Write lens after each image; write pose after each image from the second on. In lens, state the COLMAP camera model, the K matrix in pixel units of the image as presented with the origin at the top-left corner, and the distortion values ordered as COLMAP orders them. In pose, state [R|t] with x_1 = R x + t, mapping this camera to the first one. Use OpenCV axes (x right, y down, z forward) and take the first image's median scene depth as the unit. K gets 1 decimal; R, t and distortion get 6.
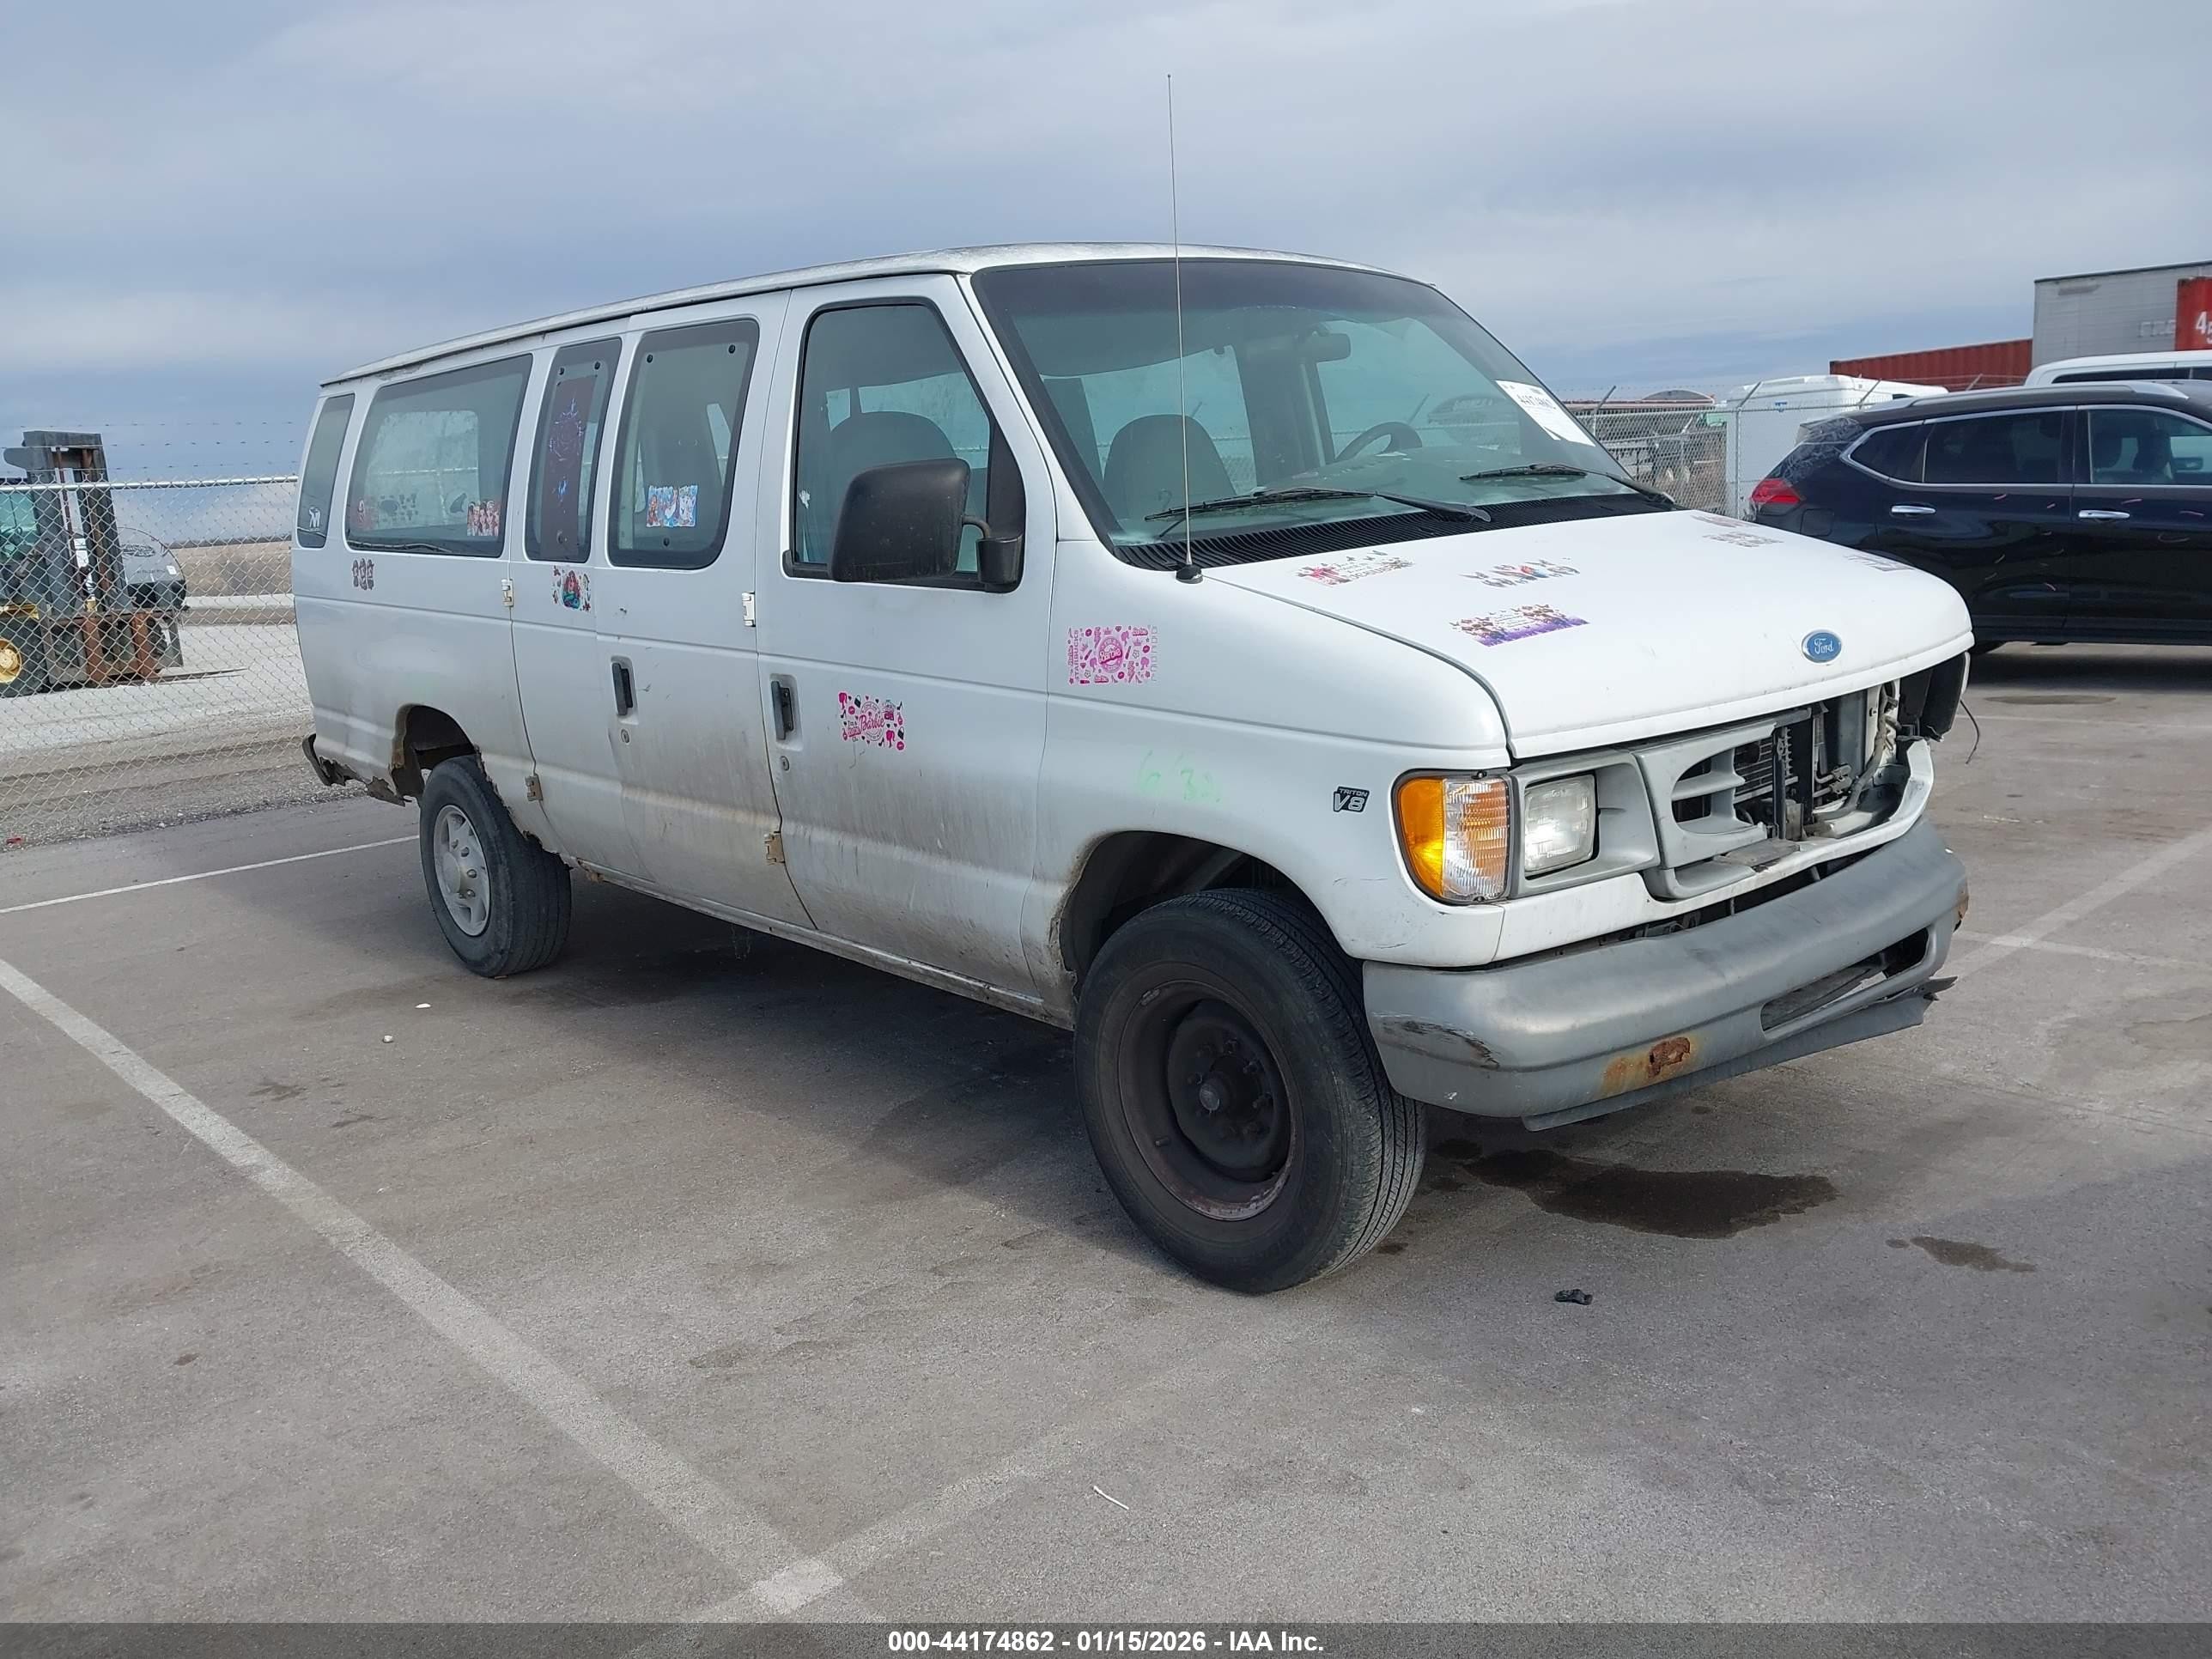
lens RADIAL K [[1826.0, 0, 1115.4], [0, 1826.0, 767.1], [0, 0, 1]] dist [0.101206, 0.000600]
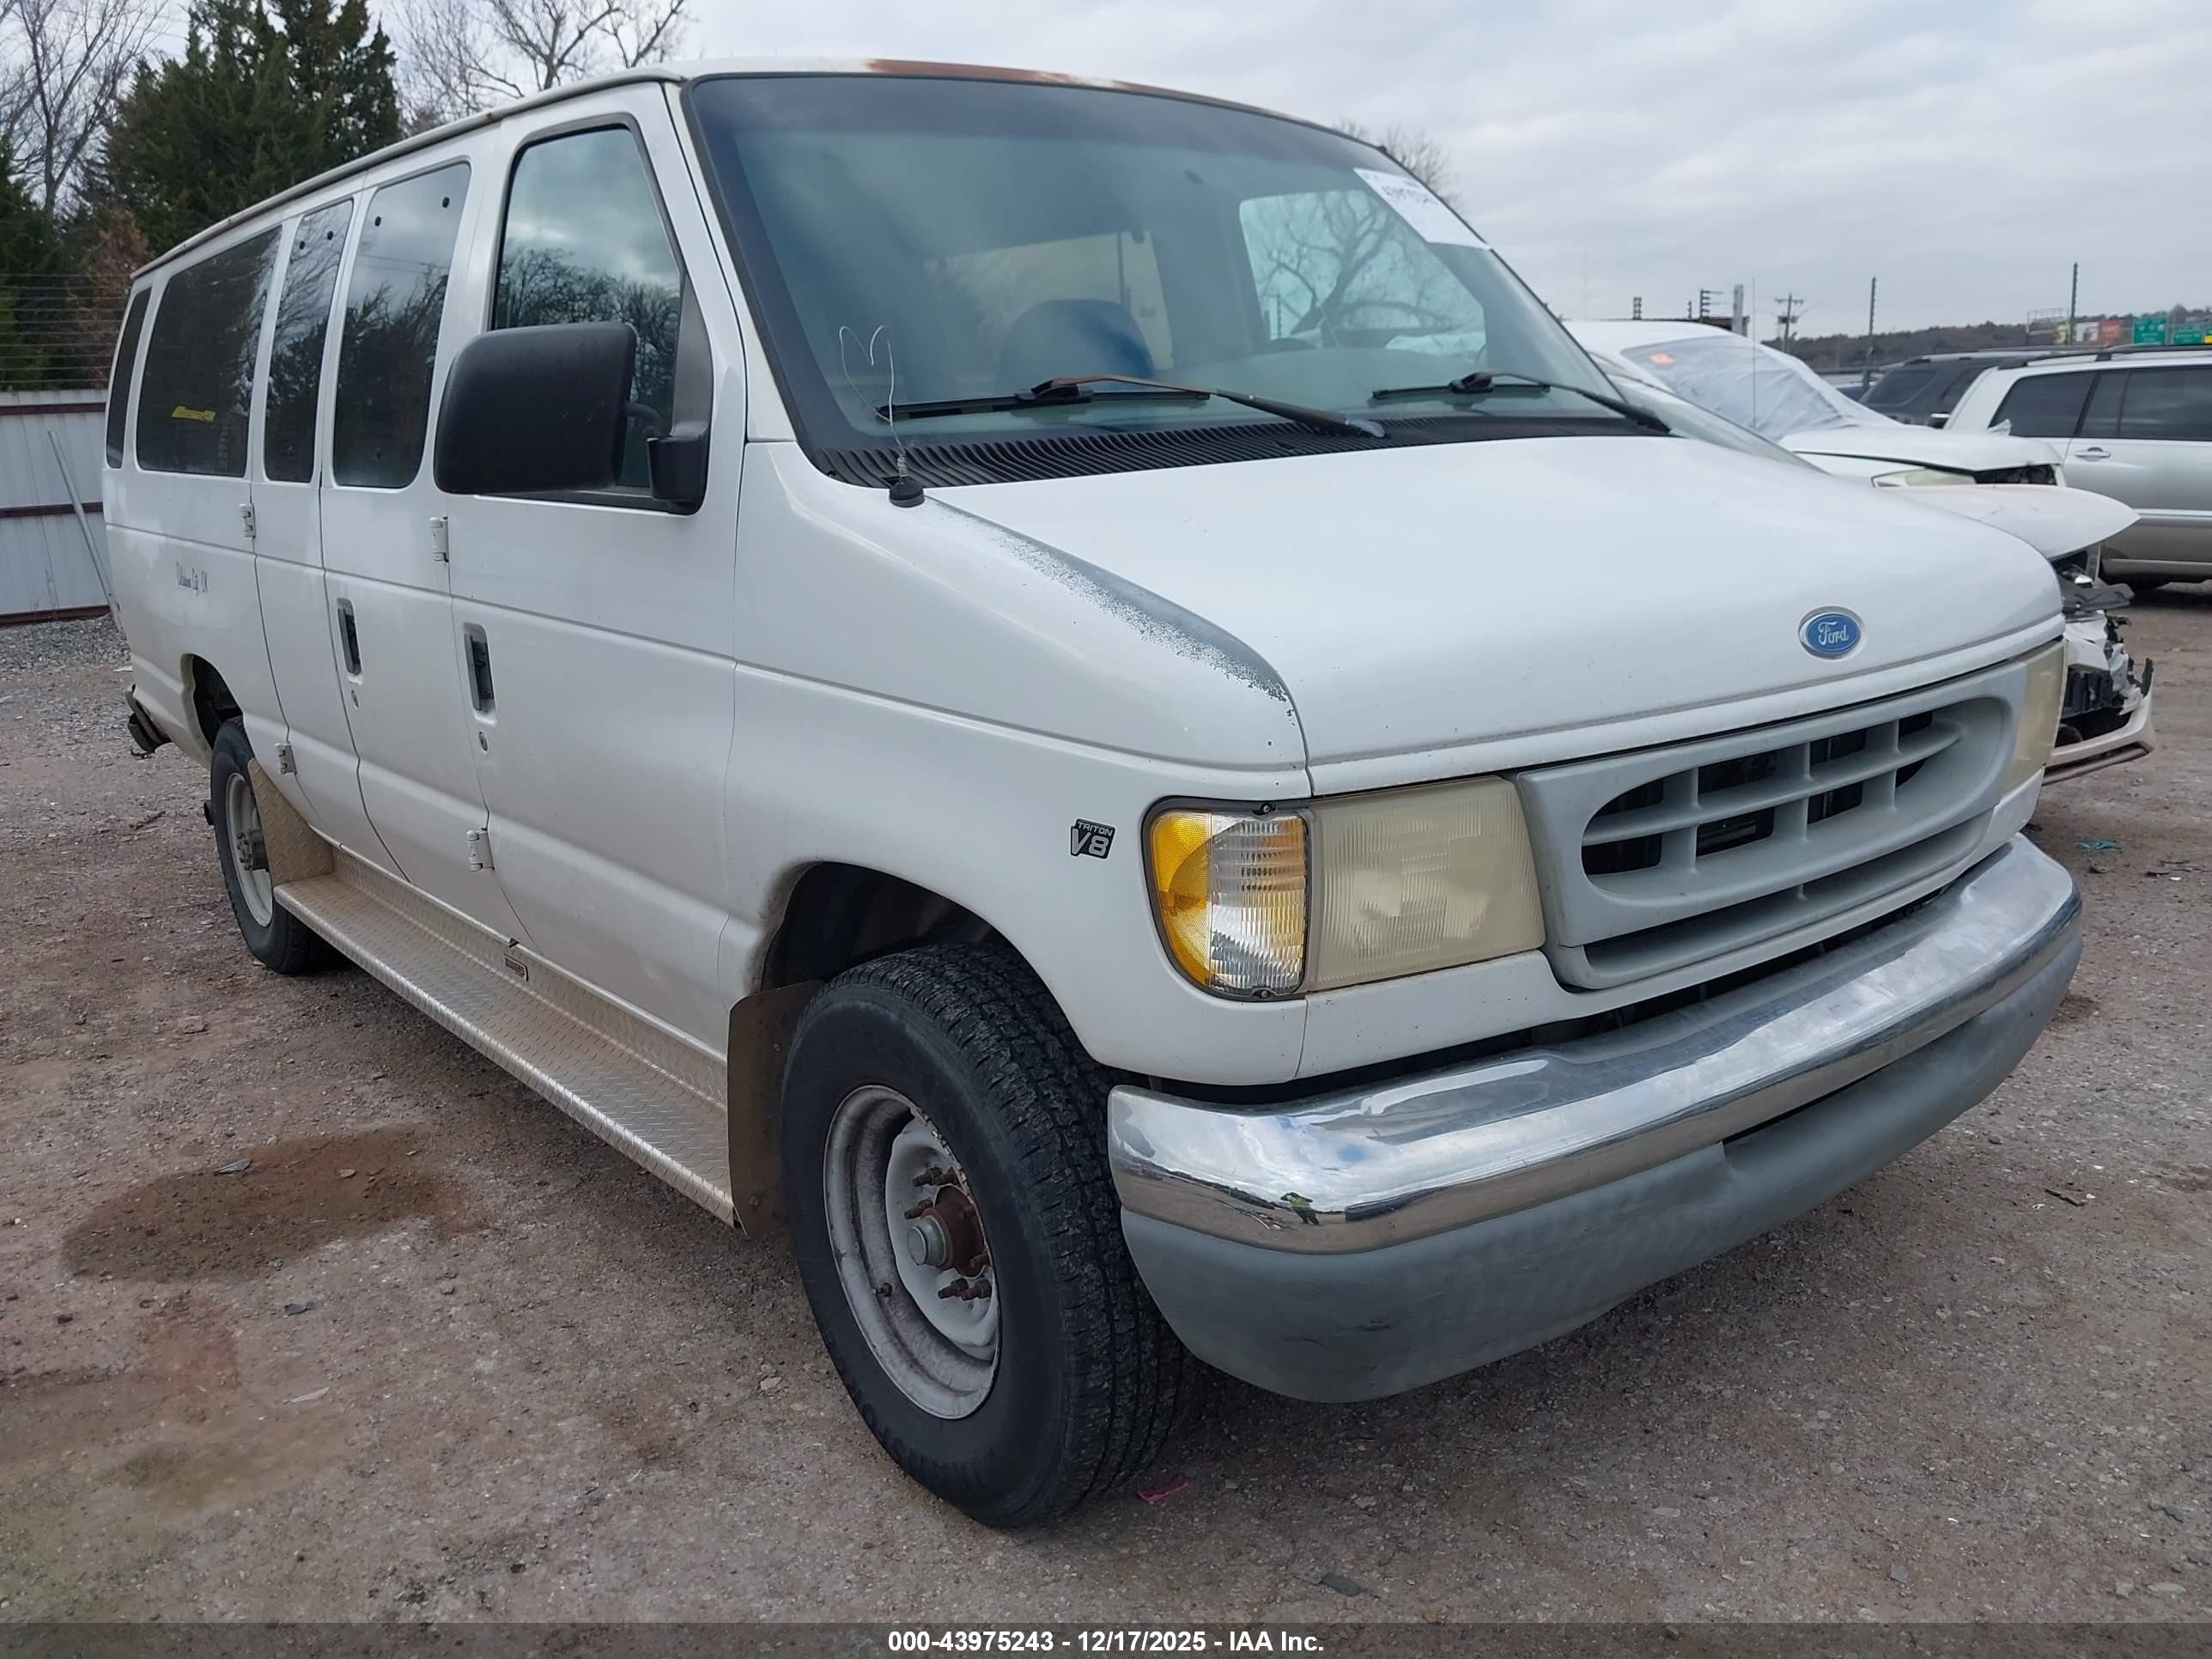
lens RADIAL K [[1843.0, 0, 1122.2], [0, 1843.0, 803.1], [0, 0, 1]] dist [0.005751, 0.000196]
pose [[0.998168, 0.031879, -0.051417, 0.149100], [-0.029901, 0.998799, 0.038805, -0.017481], [0.052592, -0.037196, 0.997923, 0.285001]]
